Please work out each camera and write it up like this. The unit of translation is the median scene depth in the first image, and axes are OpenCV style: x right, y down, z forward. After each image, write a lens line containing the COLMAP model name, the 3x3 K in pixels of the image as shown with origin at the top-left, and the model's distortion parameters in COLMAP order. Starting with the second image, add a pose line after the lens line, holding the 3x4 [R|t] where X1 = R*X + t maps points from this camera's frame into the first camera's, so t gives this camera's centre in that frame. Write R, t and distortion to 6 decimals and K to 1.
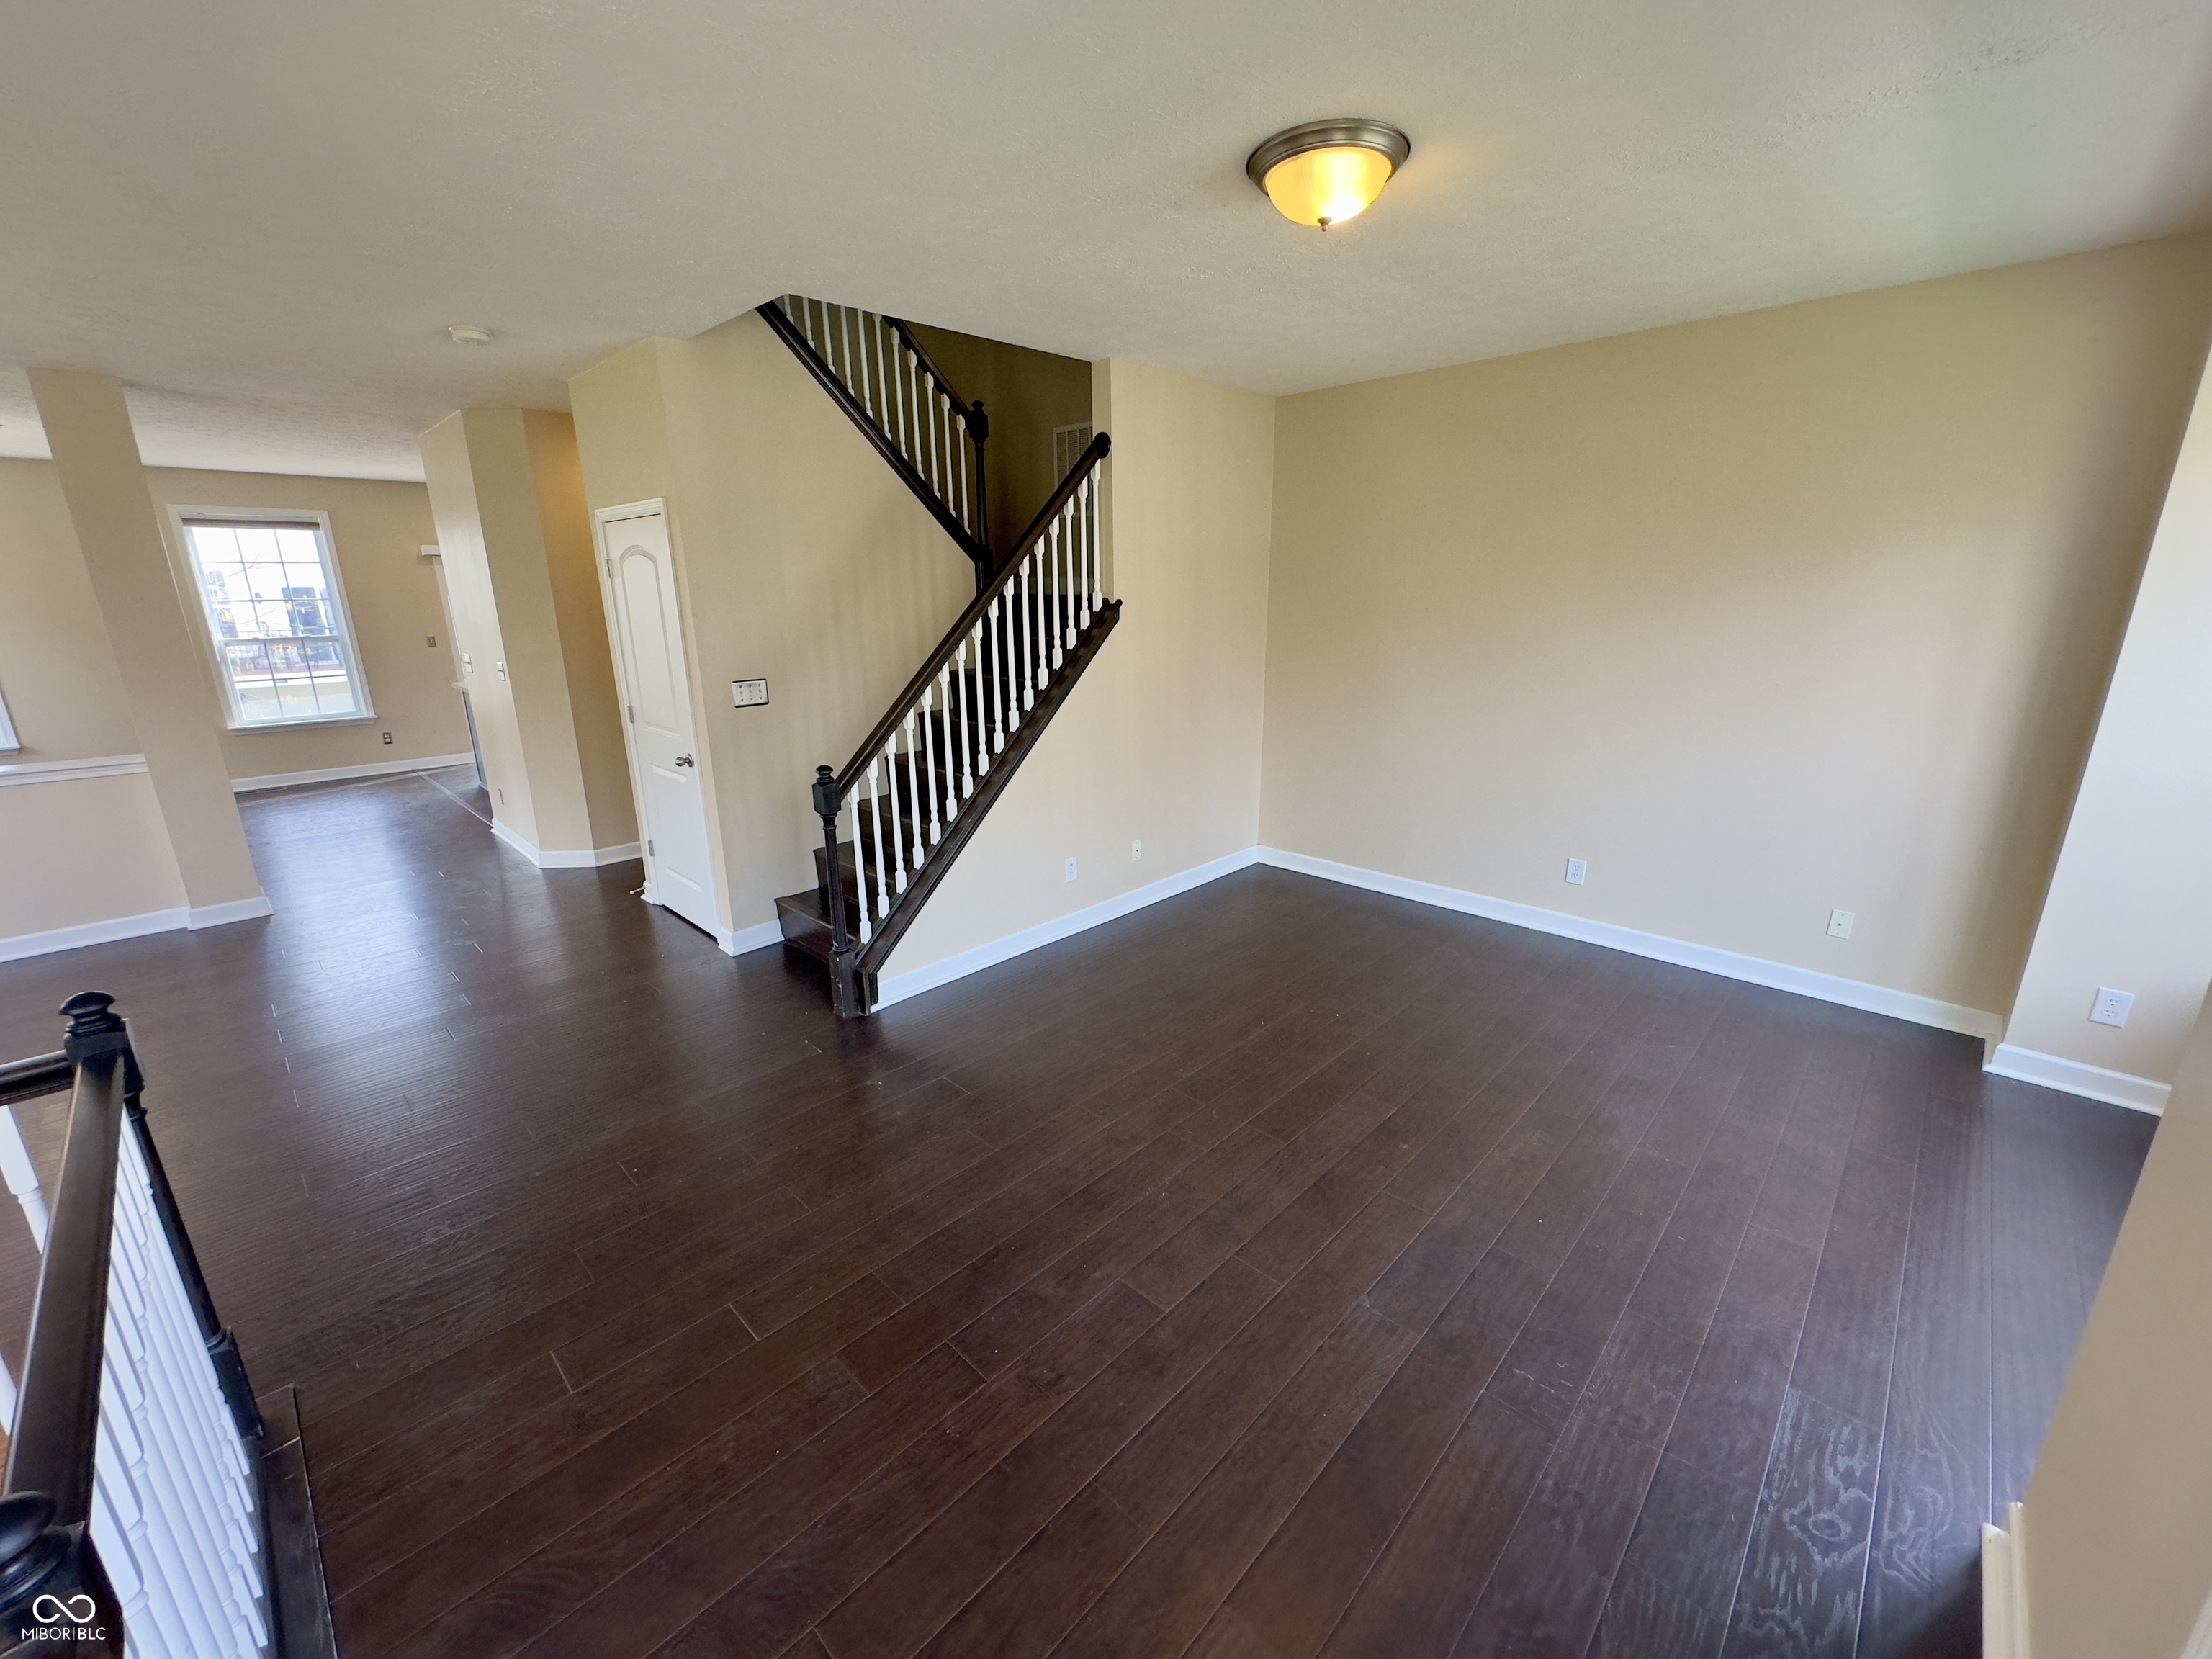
lens RADIAL K [[880.9, 0, 1112.4], [0, 880.9, 826.0], [0, 0, 1]] dist [0.001648, 0.000505]
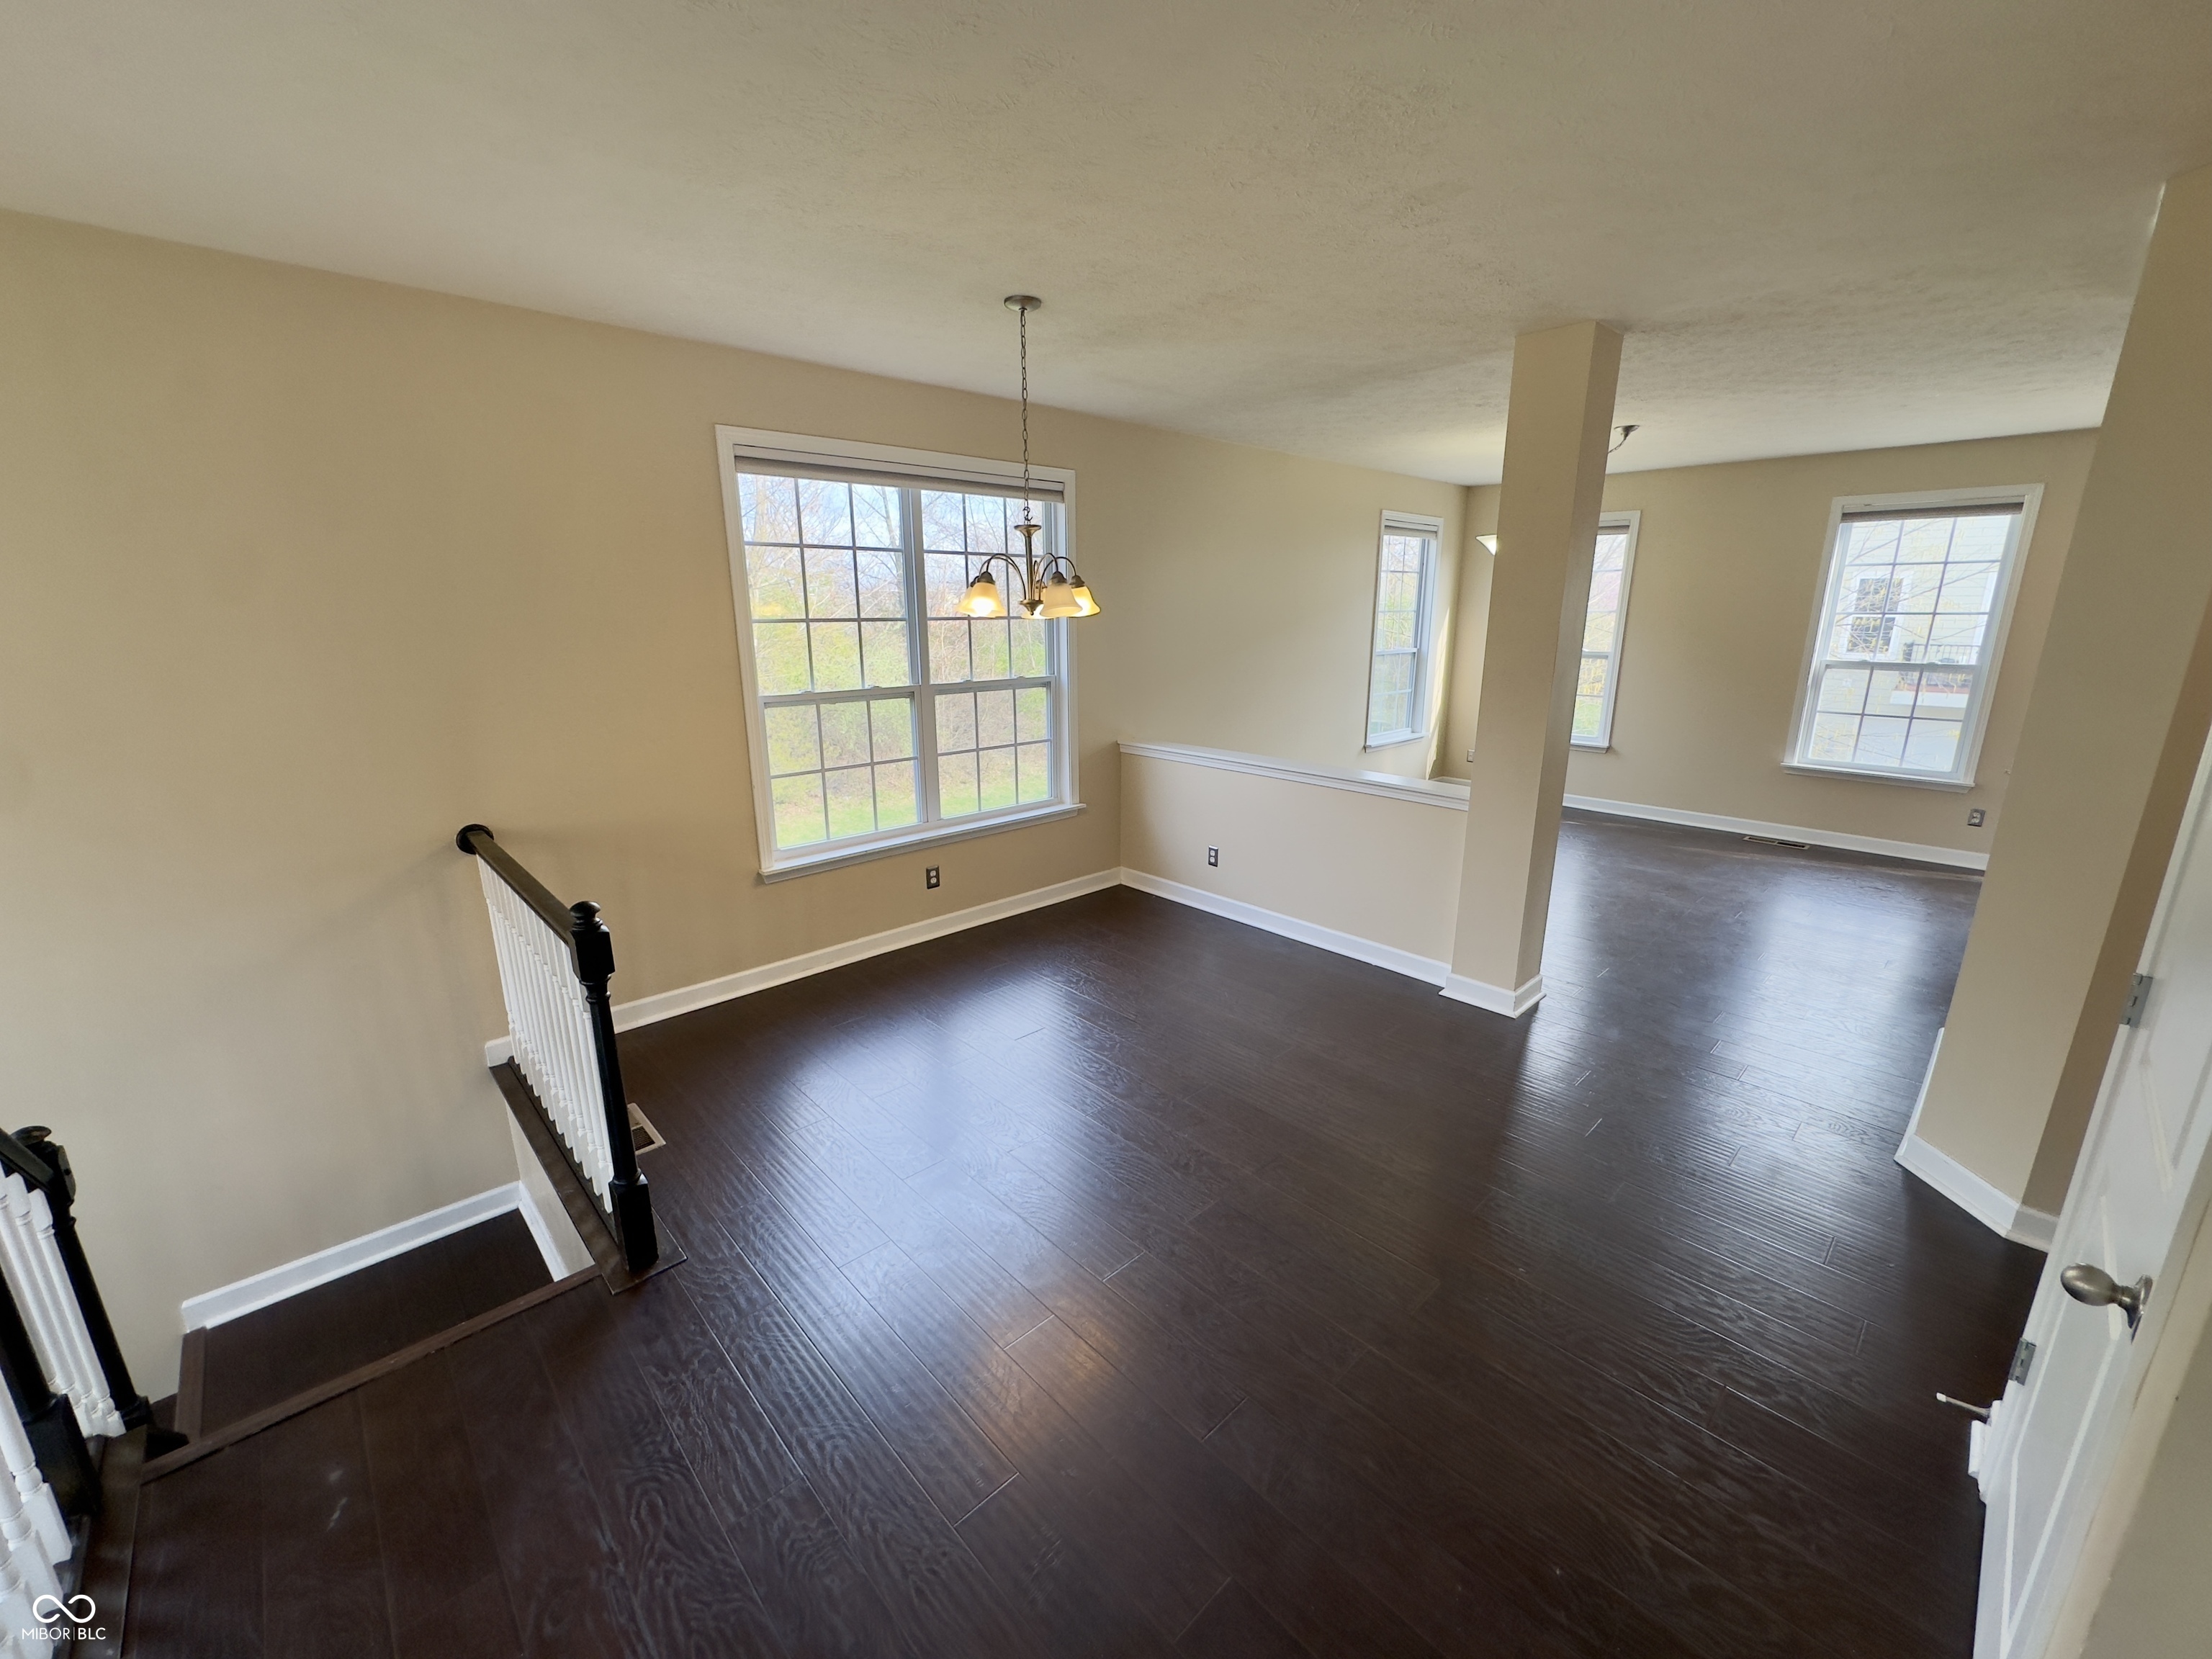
lens RADIAL K [[880.9, 0, 1092.0], [0, 880.9, 834.3], [0, 0, 1]] dist [0.001648, 0.000505]
pose [[-0.055926, 0.254327, -0.965500, -0.117853], [-0.263043, 0.929097, 0.259975, -0.088903], [0.963162, 0.268507, 0.014938, 0.356789]]
